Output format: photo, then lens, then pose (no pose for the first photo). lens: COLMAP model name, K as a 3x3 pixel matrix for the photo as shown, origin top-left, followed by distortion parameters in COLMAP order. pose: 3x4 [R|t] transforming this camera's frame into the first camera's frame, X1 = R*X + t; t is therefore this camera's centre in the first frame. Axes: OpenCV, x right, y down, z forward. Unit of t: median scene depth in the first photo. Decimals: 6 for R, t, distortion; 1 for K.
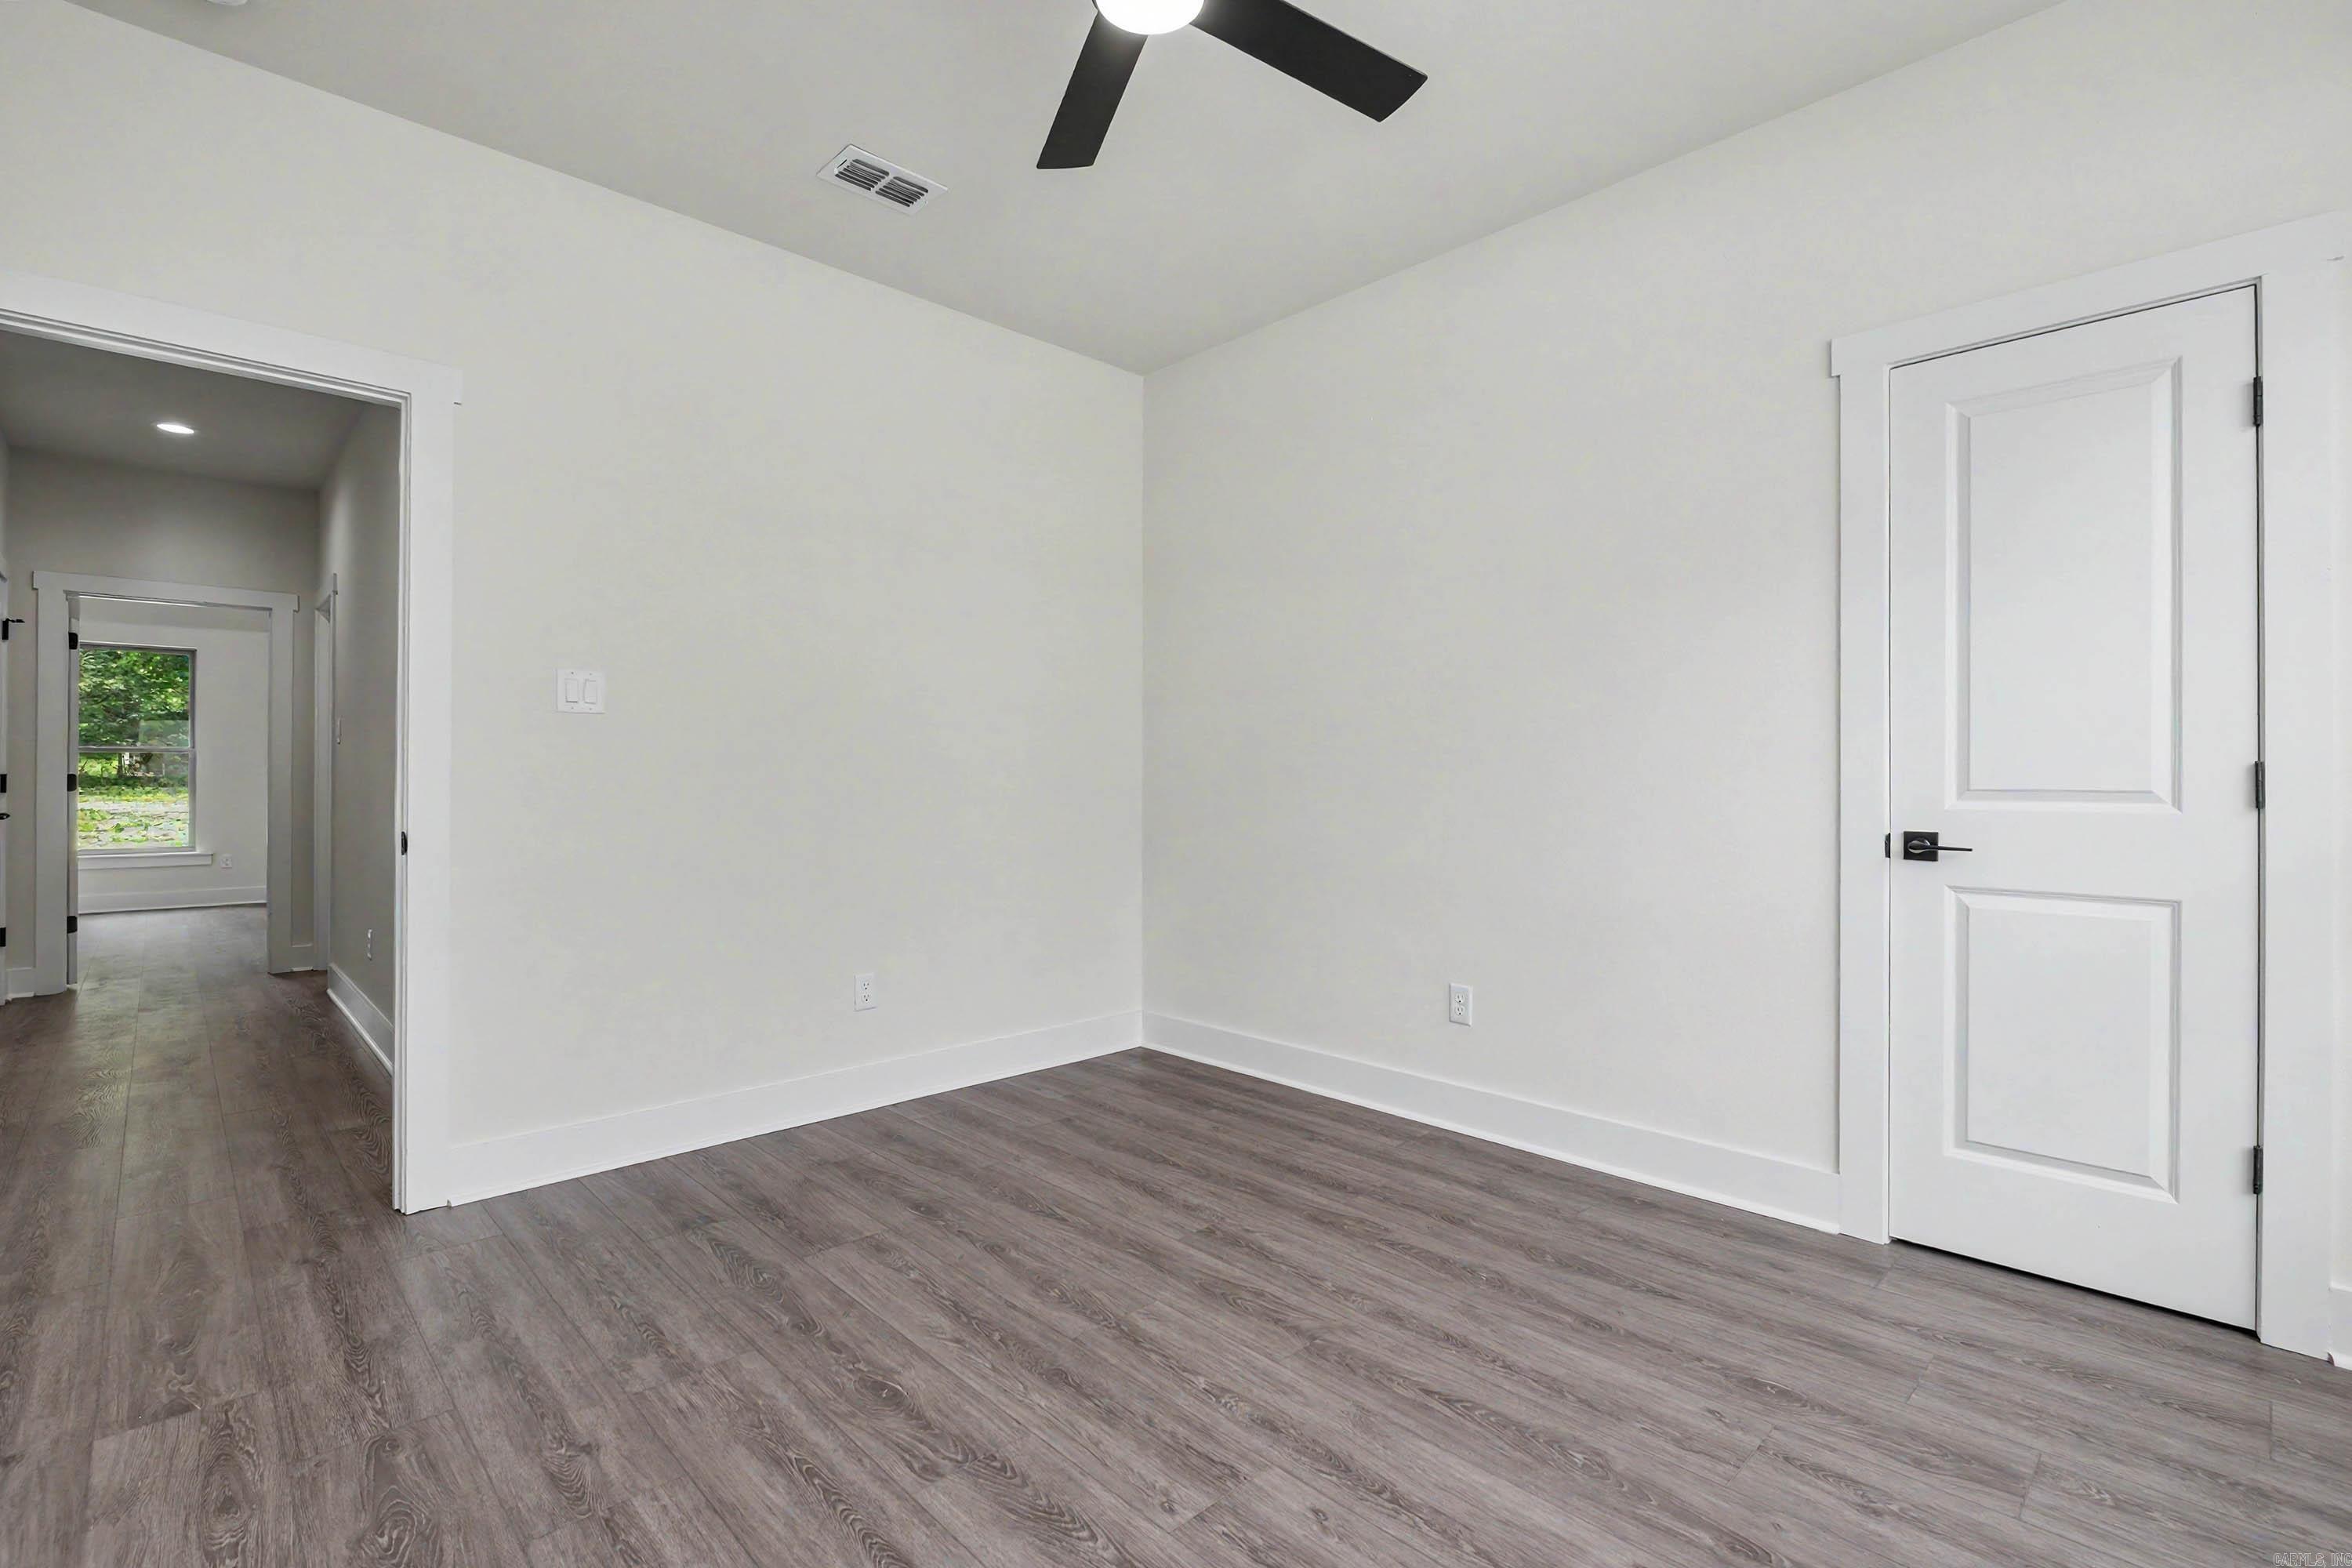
lens RADIAL K [[1065.9, 0, 1185.8], [0, 1065.9, 779.1], [0, 0, 1]] dist [0.002390, -0.004775]
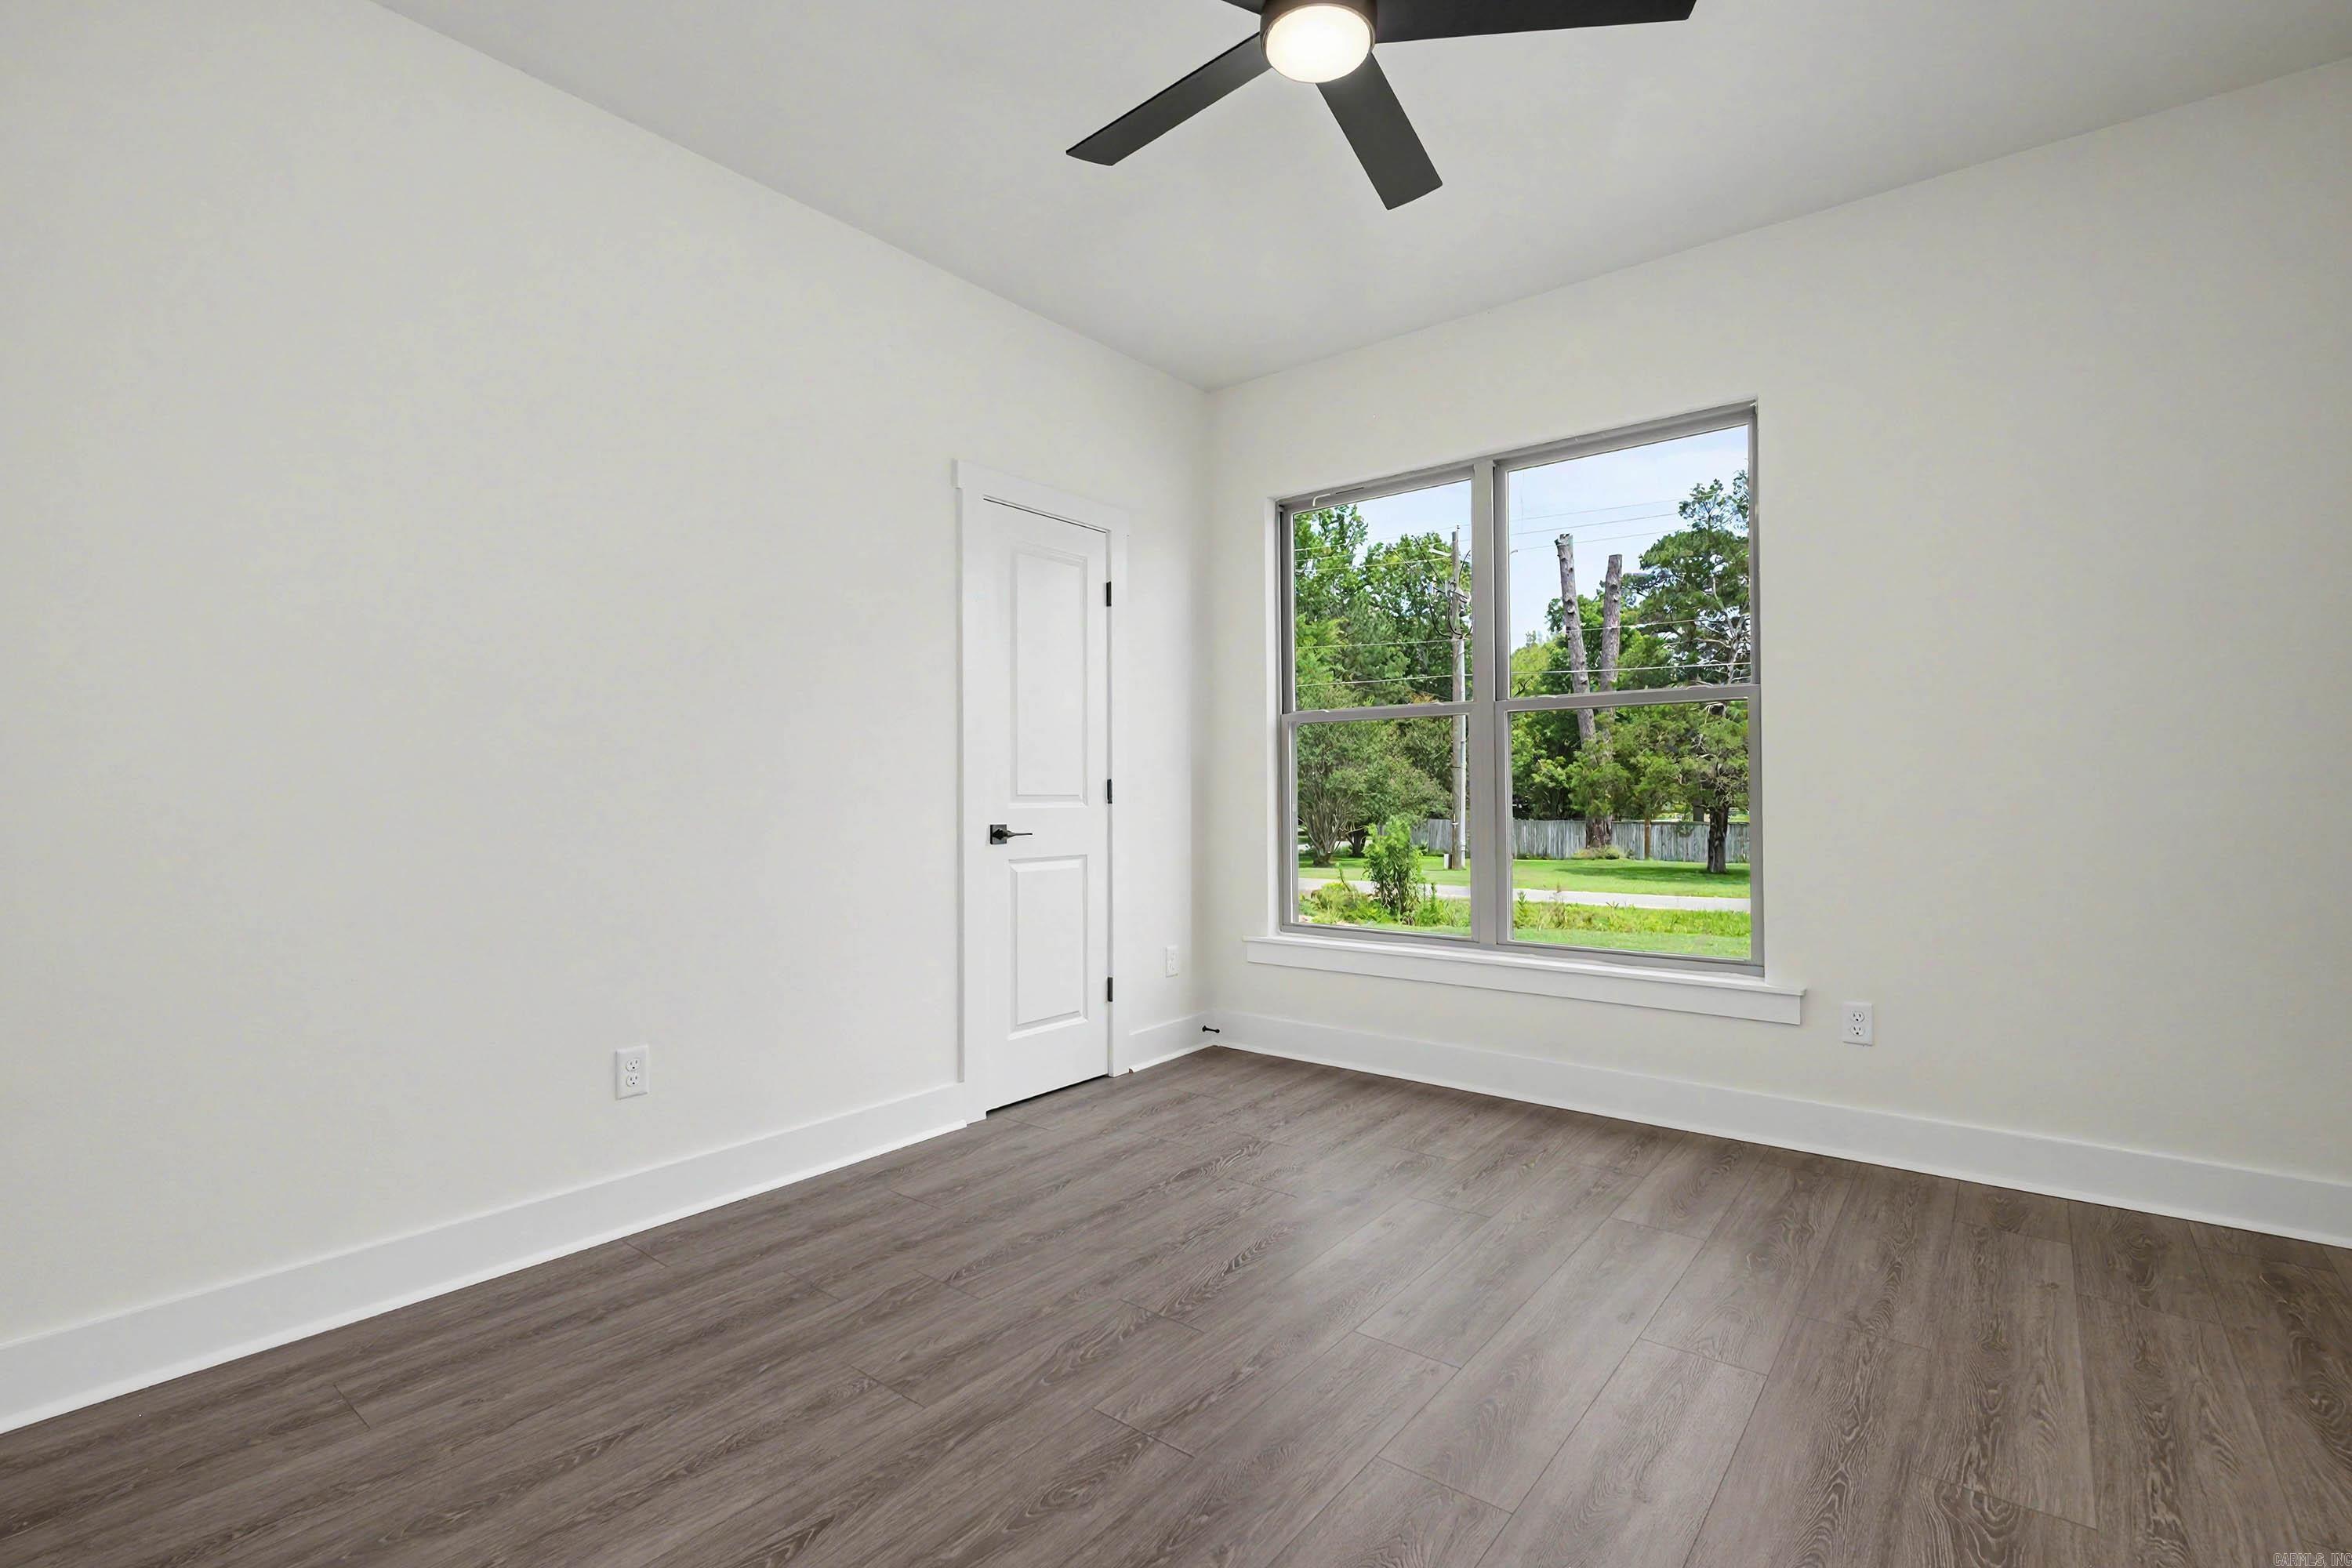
lens RADIAL K [[1065.9, 0, 1166.4], [0, 1065.9, 810.5], [0, 0, 1]] dist [0.002390, -0.004775]
pose [[-0.124481, -0.016904, 0.992078, -0.802778], [0.004718, 0.999833, 0.017629, 0.005835], [-0.992211, 0.006875, -0.124380, 0.978221]]
